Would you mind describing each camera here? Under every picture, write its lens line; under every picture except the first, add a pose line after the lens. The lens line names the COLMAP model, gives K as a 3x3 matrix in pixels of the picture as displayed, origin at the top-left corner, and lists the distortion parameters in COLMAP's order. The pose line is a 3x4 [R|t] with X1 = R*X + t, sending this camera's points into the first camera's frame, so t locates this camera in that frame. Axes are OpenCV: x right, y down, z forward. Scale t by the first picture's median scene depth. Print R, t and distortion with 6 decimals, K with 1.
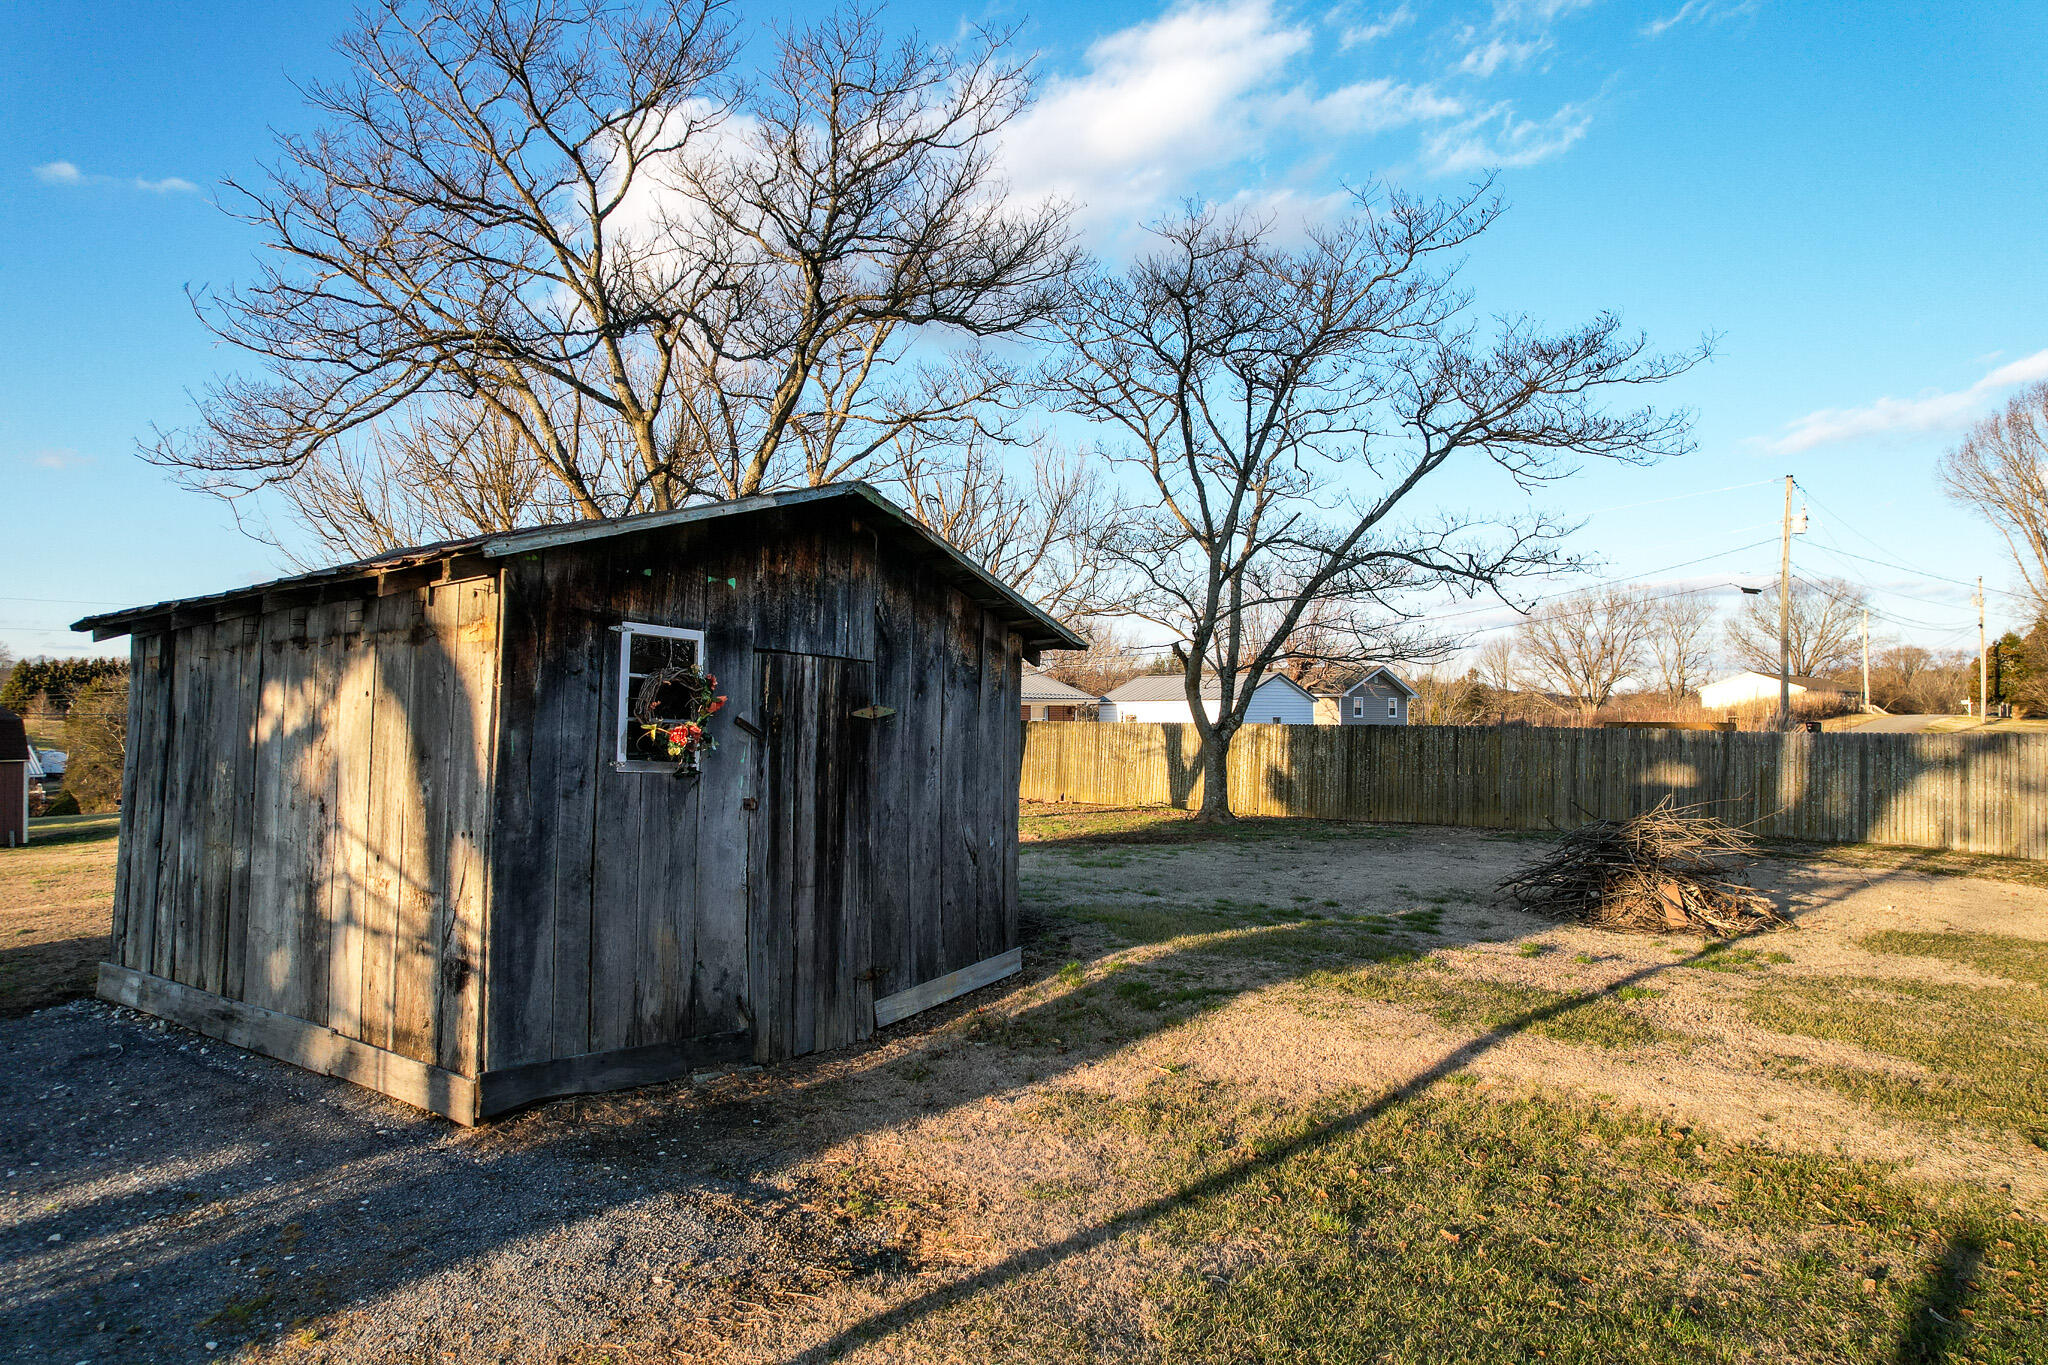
lens RADIAL K [[1316.1, 0, 1023.6], [0, 1316.1, 692.3], [0, 0, 1]] dist [-0.076024, 0.068066]
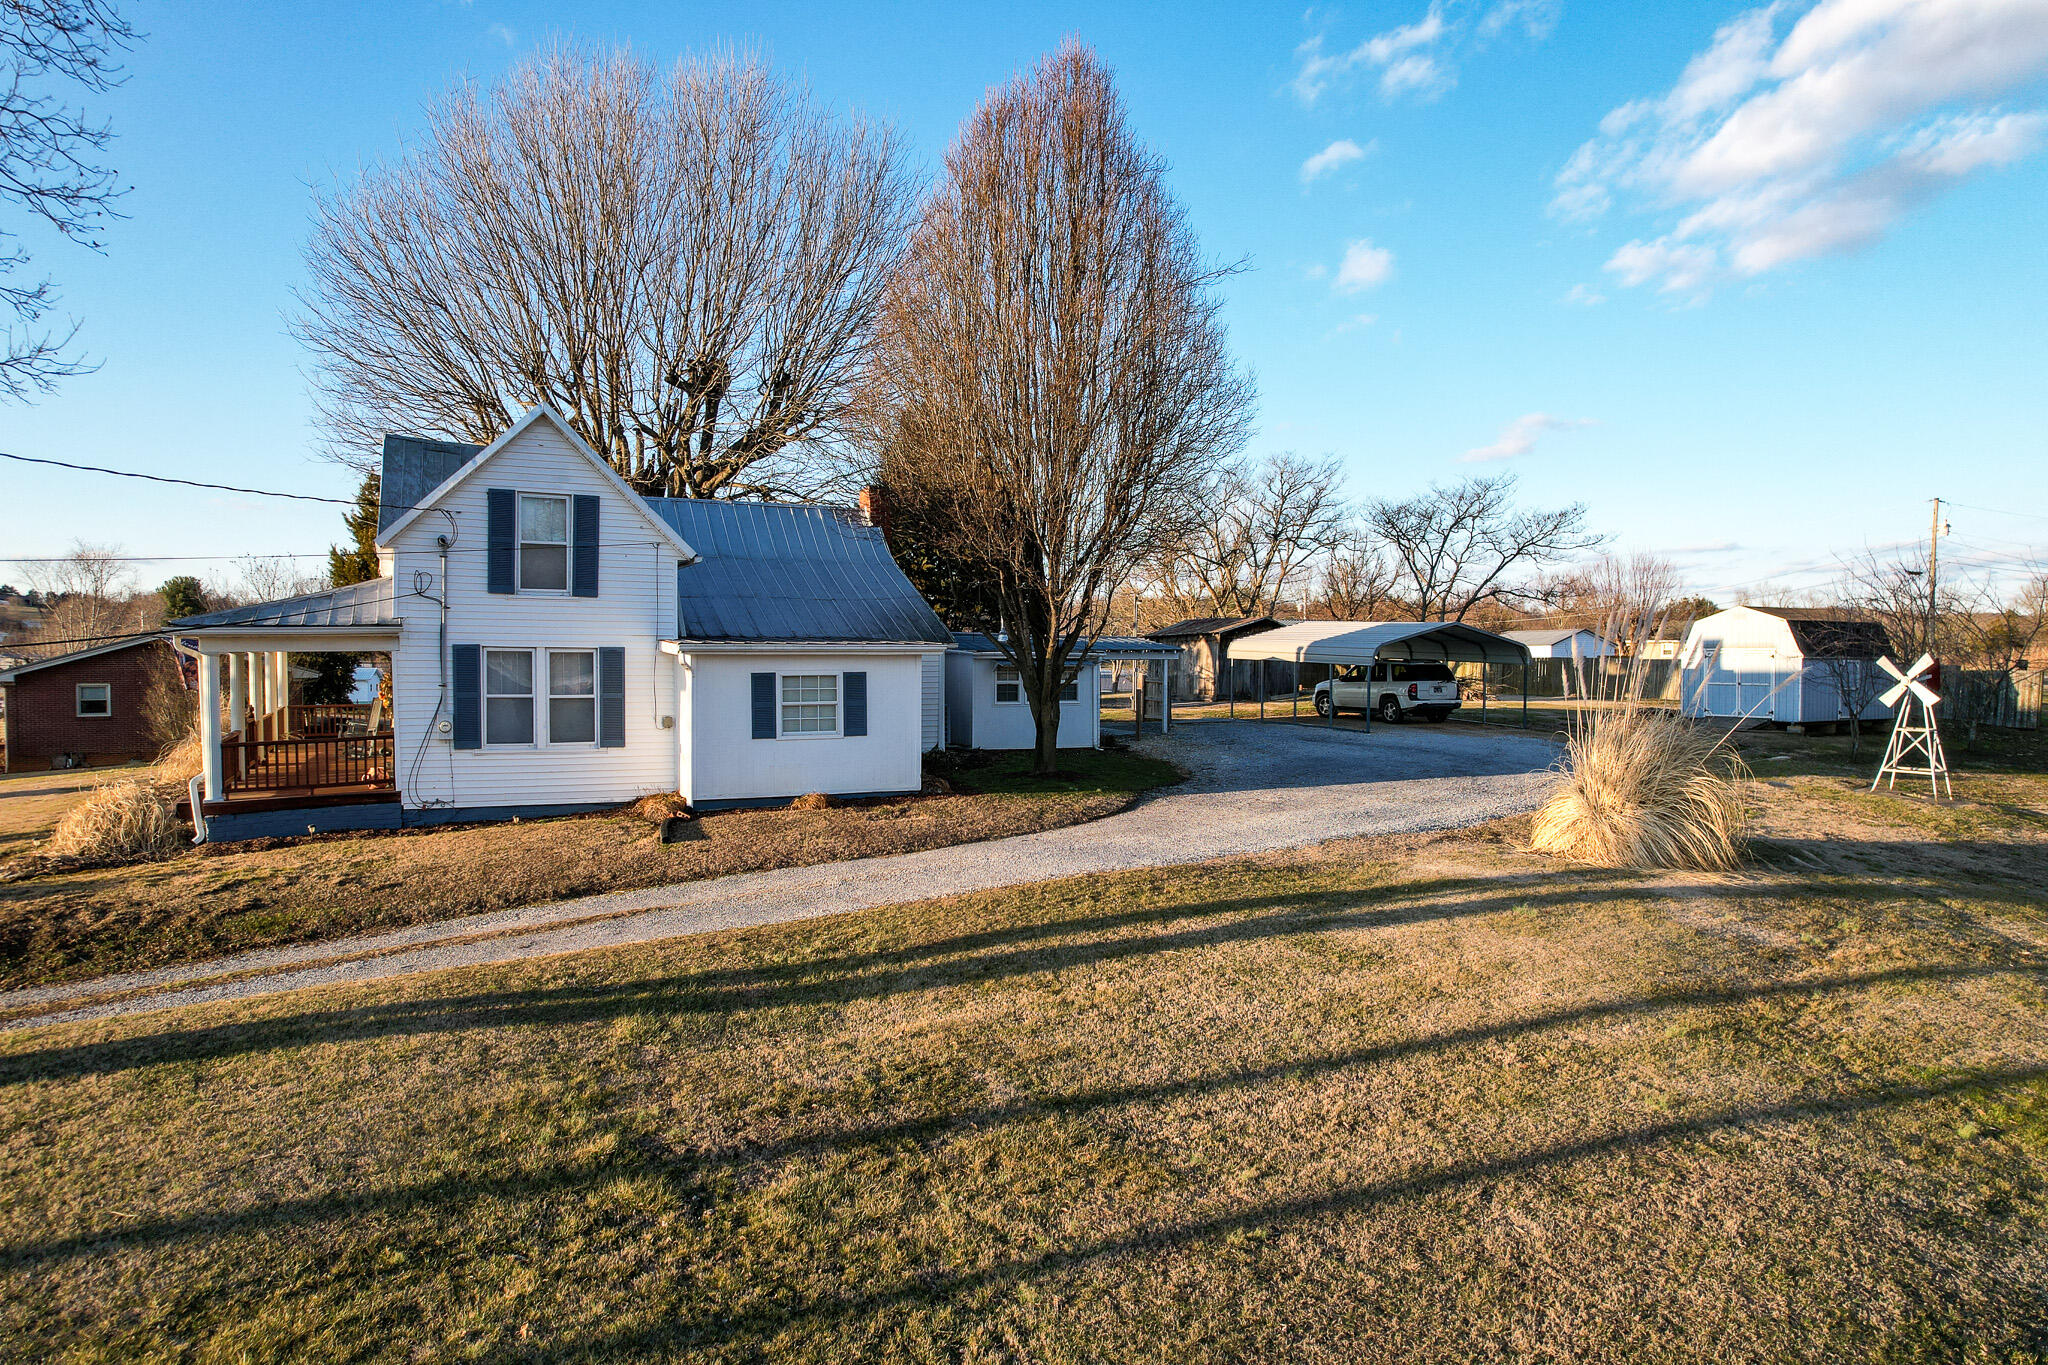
lens RADIAL K [[1316.1, 0, 1019.8], [0, 1316.1, 693.0], [0, 0, 1]] dist [-0.076024, 0.068066]
pose [[0.915959, 0.008335, -0.401184, 1.376848], [0.007119, 0.999289, 0.037015, -0.023041], [0.401208, -0.036760, 0.915249, -5.514374]]
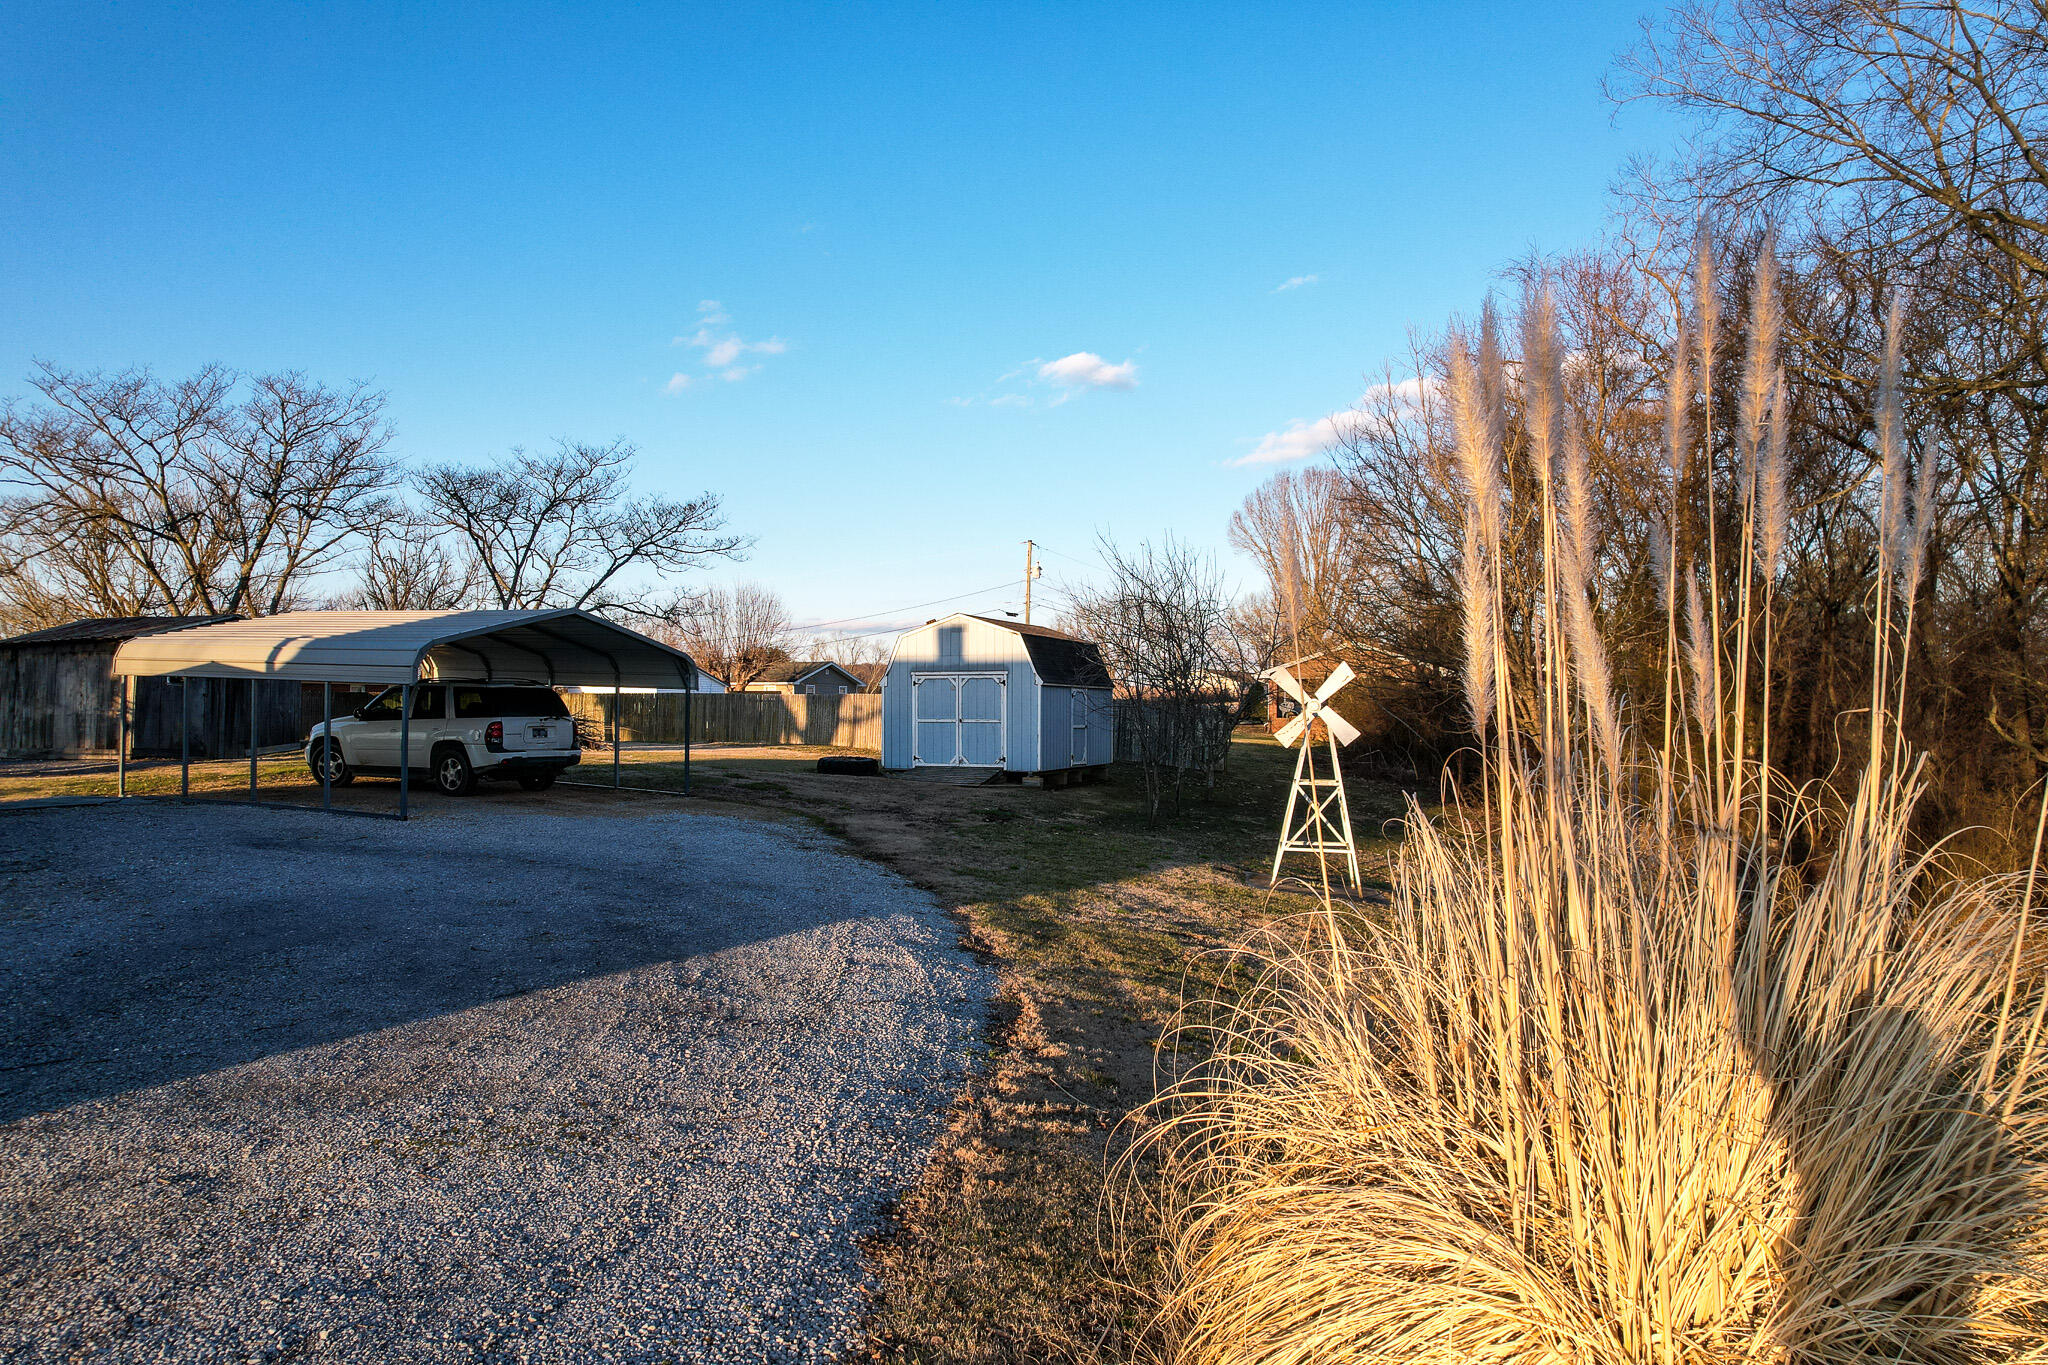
lens RADIAL K [[1316.1, 0, 1020.7], [0, 1316.1, 693.0], [0, 0, 1]] dist [-0.076024, 0.068066]
pose [[0.964090, 0.000497, 0.265577, 1.091264], [-0.001013, 0.999998, 0.001805, 0.068331], [-0.265575, -0.002009, 0.964088, -3.292750]]
